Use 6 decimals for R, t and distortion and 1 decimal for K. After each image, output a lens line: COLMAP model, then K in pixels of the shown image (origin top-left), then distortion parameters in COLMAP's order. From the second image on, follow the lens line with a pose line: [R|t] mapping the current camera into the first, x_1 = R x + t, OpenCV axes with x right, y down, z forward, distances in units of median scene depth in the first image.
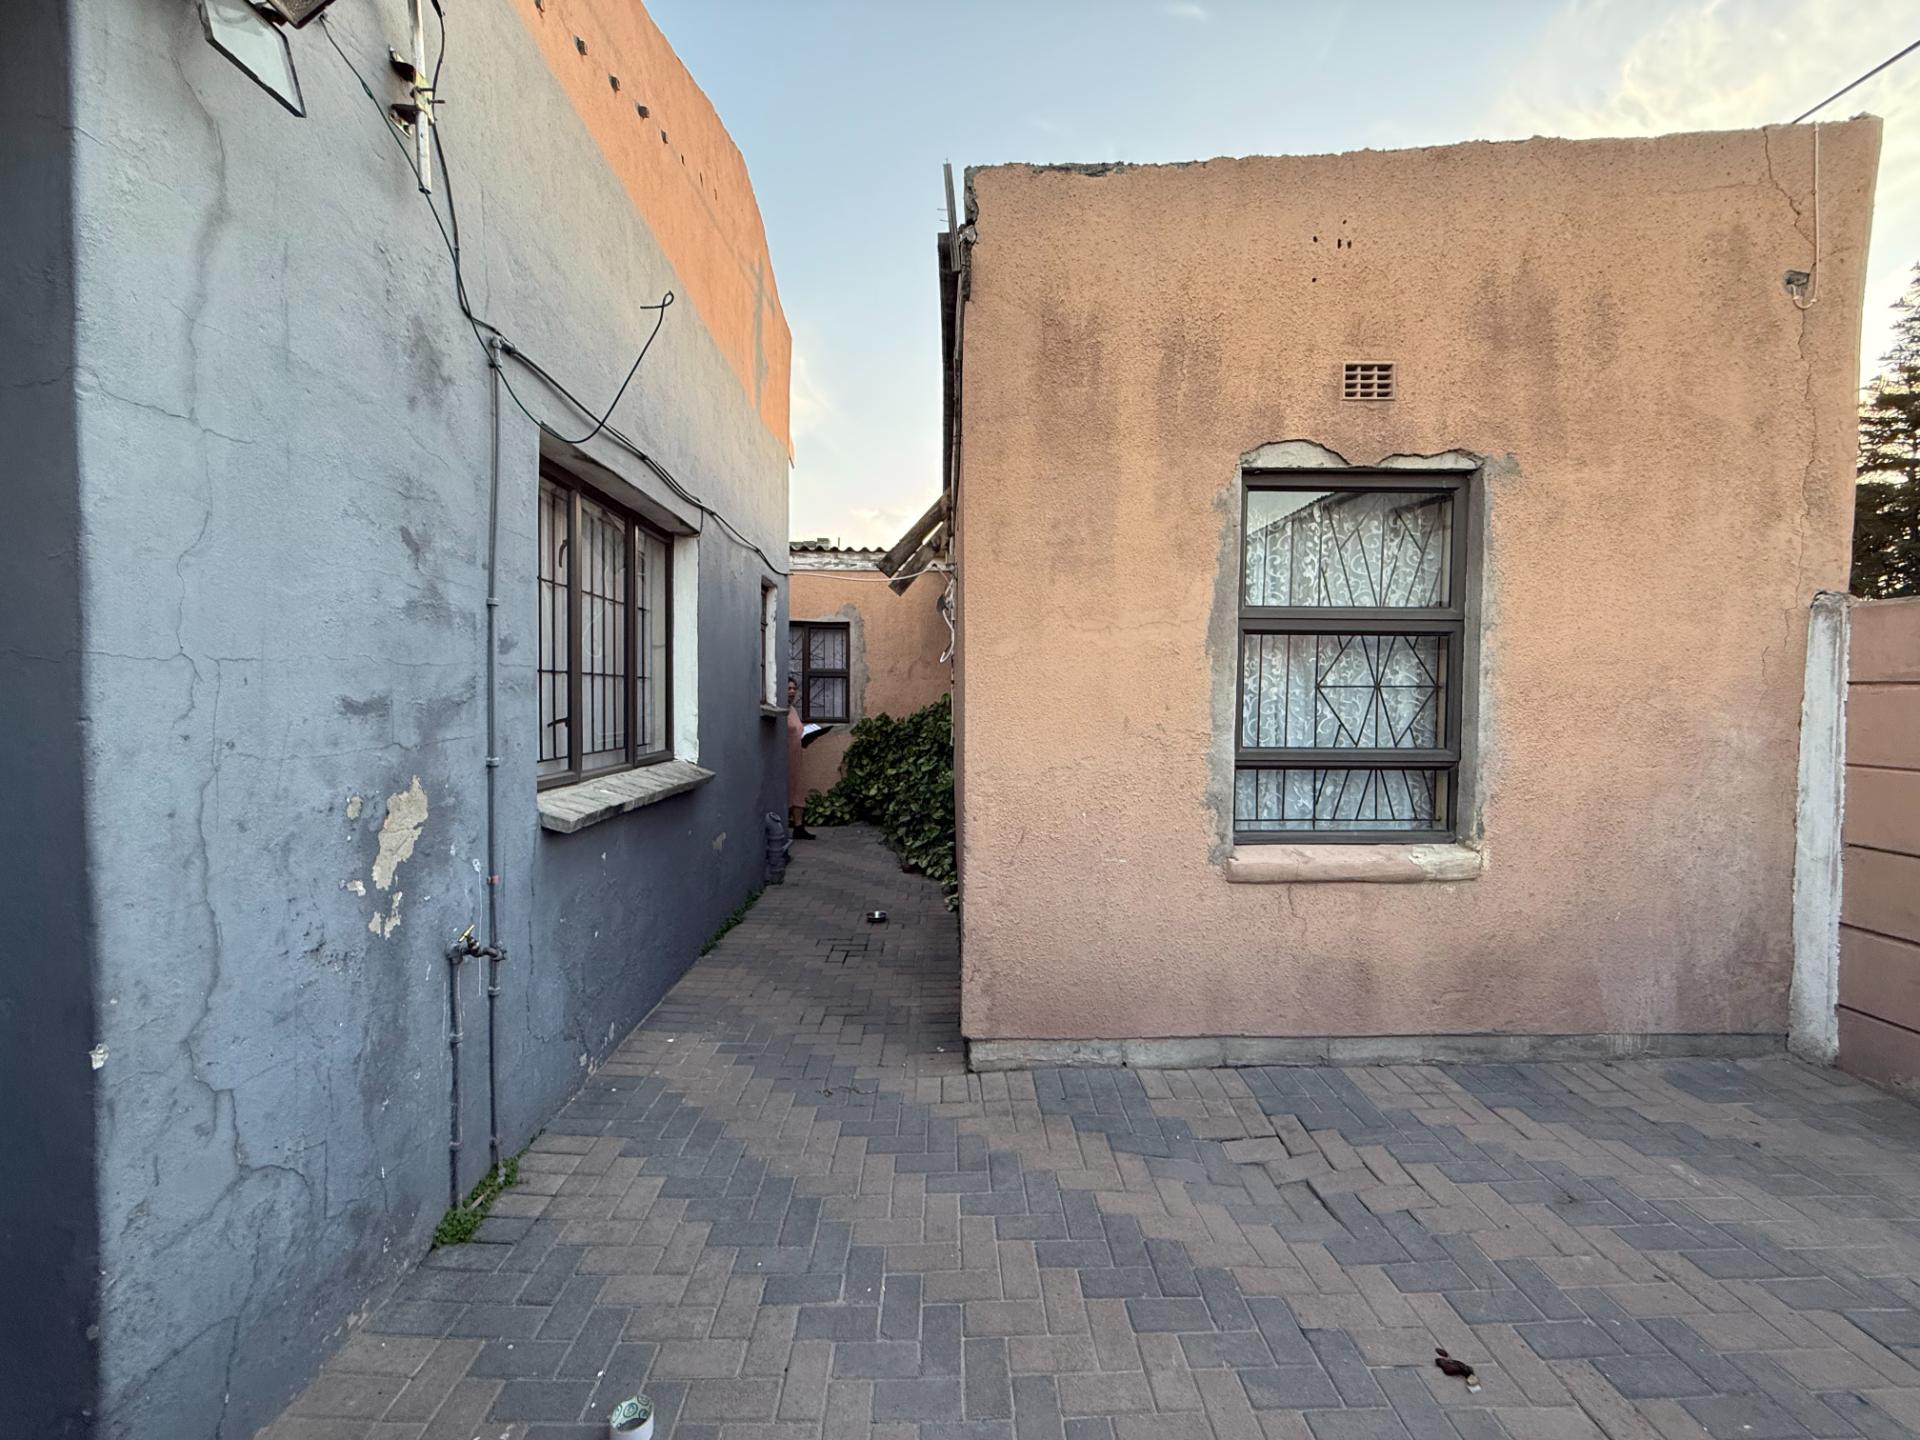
lens RADIAL K [[771.8, 0, 962.0], [0, 771.8, 715.4], [0, 0, 1]] dist [-0.000547, -0.000002]
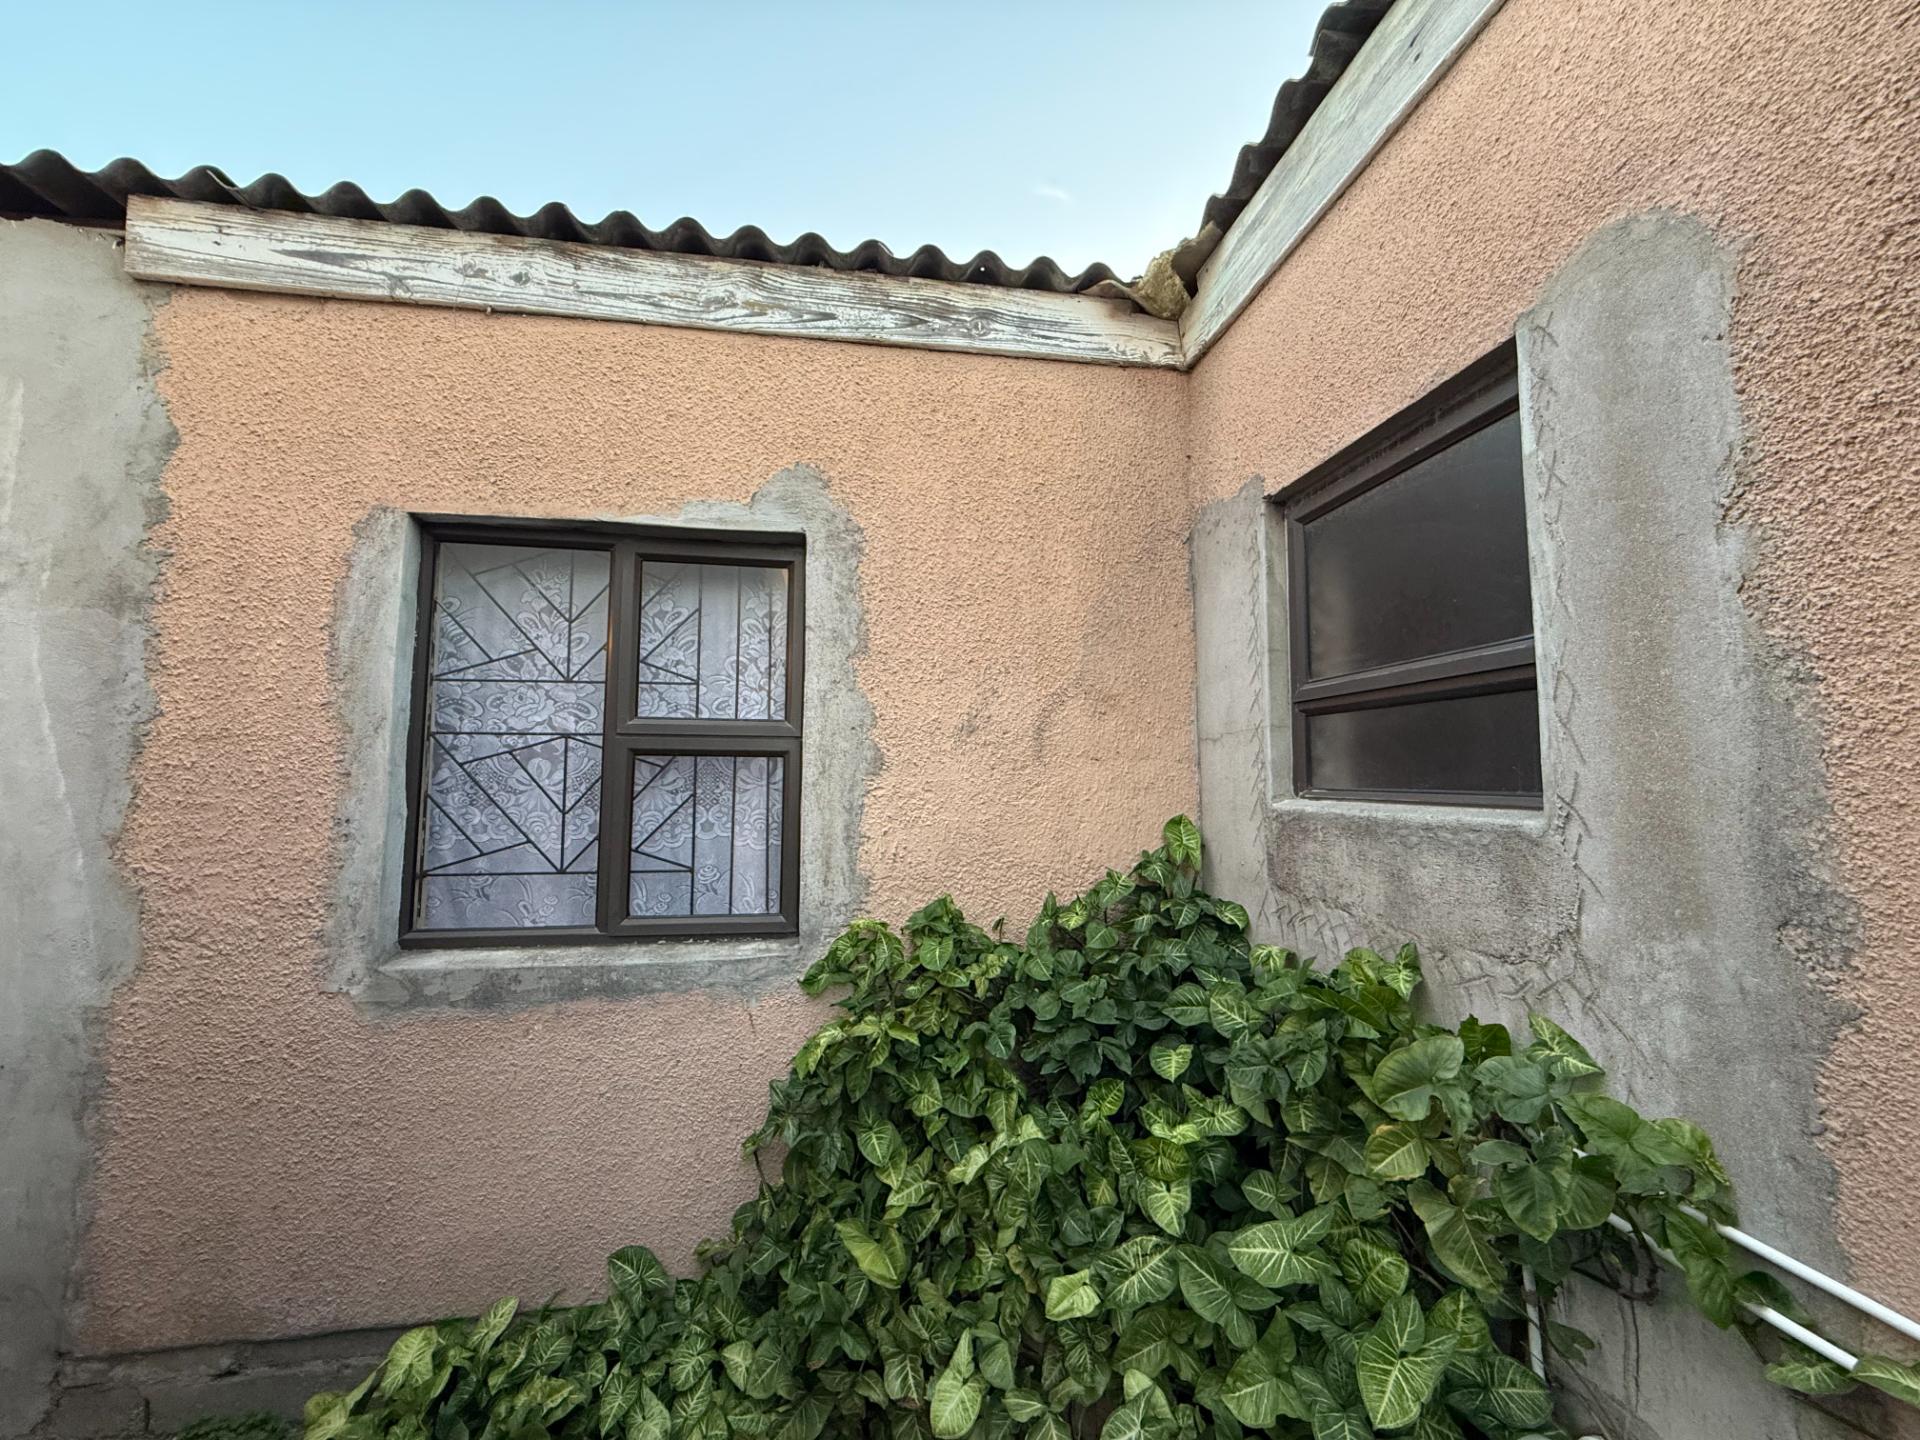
lens RADIAL K [[771.8, 0, 955.6], [0, 771.8, 725.5], [0, 0, 1]] dist [-0.000547, -0.000002]
pose [[0.992015, 0.008741, 0.125820, -0.127843], [0.003069, 0.995627, -0.093370, -0.035525], [-0.126086, 0.093011, 0.987649, 0.750437]]
